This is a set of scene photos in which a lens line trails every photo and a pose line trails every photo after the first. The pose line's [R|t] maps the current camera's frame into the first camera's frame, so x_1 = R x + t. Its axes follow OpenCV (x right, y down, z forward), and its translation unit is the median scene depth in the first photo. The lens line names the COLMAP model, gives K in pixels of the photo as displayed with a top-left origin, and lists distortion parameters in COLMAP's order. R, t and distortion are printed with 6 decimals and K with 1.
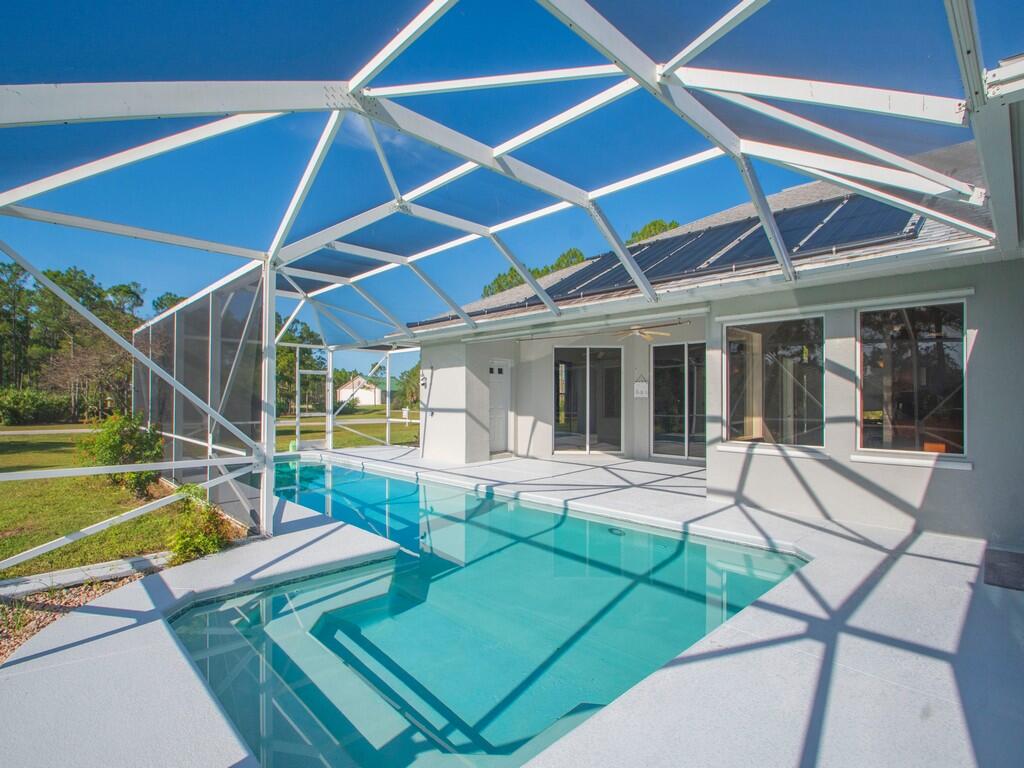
lens RADIAL K [[502.1, 0, 483.1], [0, 502.1, 397.1], [0, 0, 1]] dist [-0.020728, -0.000227]
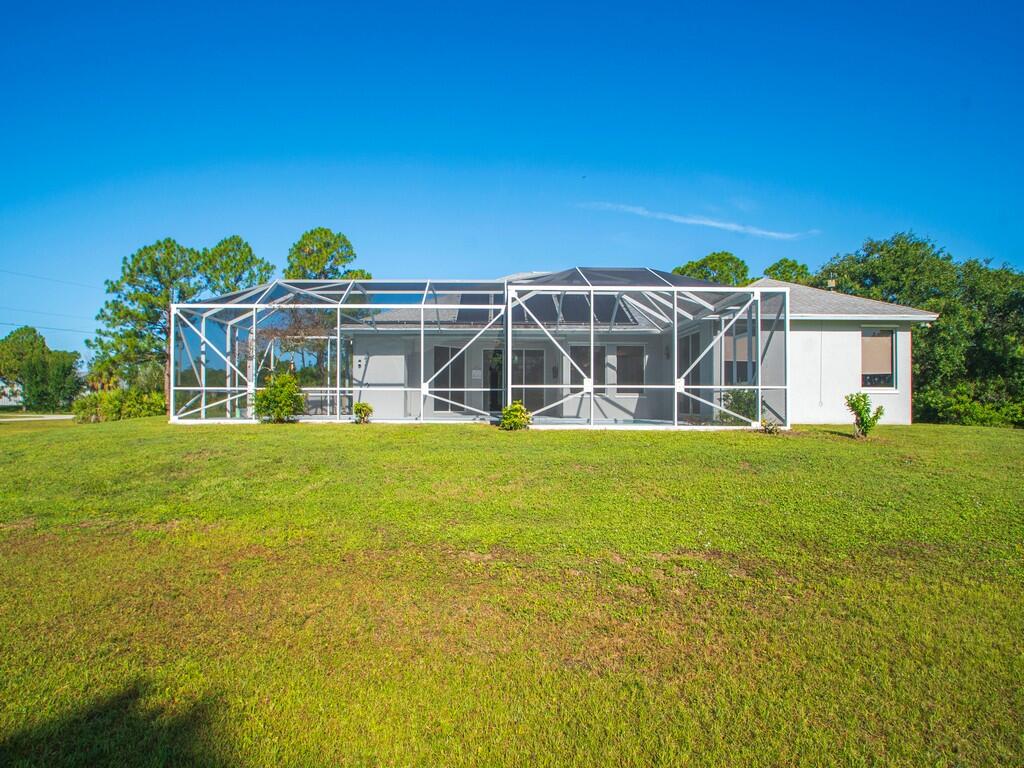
lens RADIAL K [[566.3, 0, 486.3], [0, 566.3, 396.8], [0, 0, 1]] dist [-0.000466, 0.001279]
pose [[0.670796, 0.007158, 0.741608, -1.030270], [-0.002409, 0.999969, -0.007473, 0.069281], [-0.741638, 0.003226, 0.670792, -0.292487]]
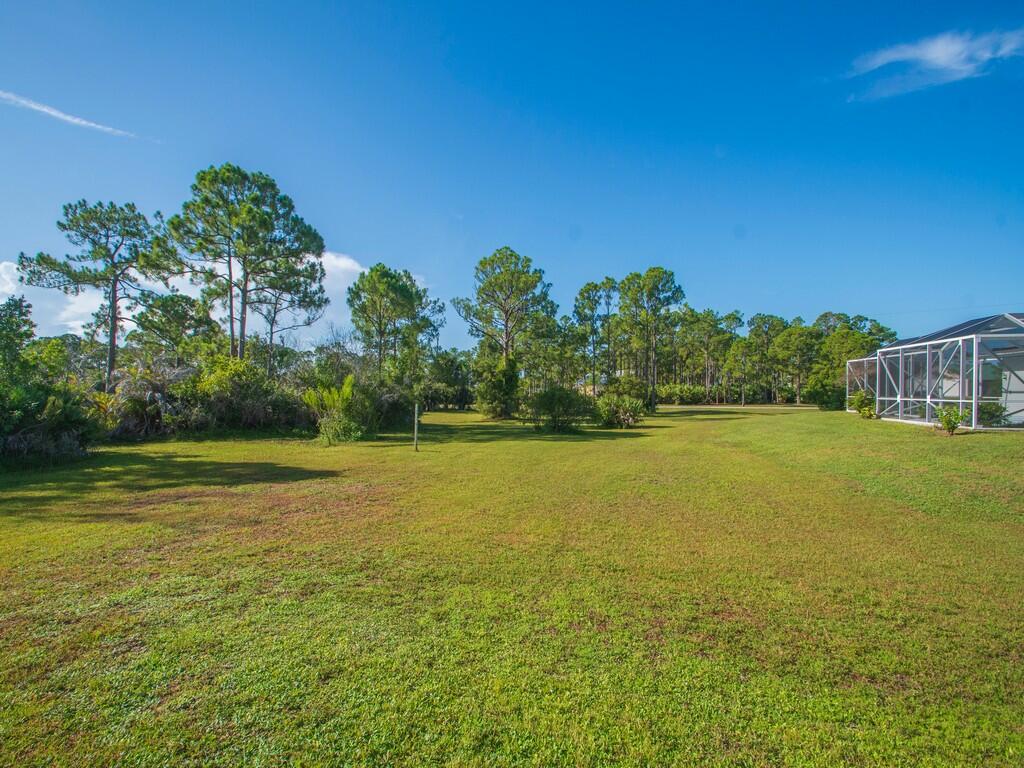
lens RADIAL K [[464.7, 0, 487.0], [0, 464.7, 402.2], [0, 0, 1]] dist [-0.018638, -0.000572]
pose [[0.526901, 0.017041, -0.849756, 0.319230], [0.004734, 0.999725, 0.022984, 0.015733], [0.849914, -0.016134, 0.526675, -1.643964]]
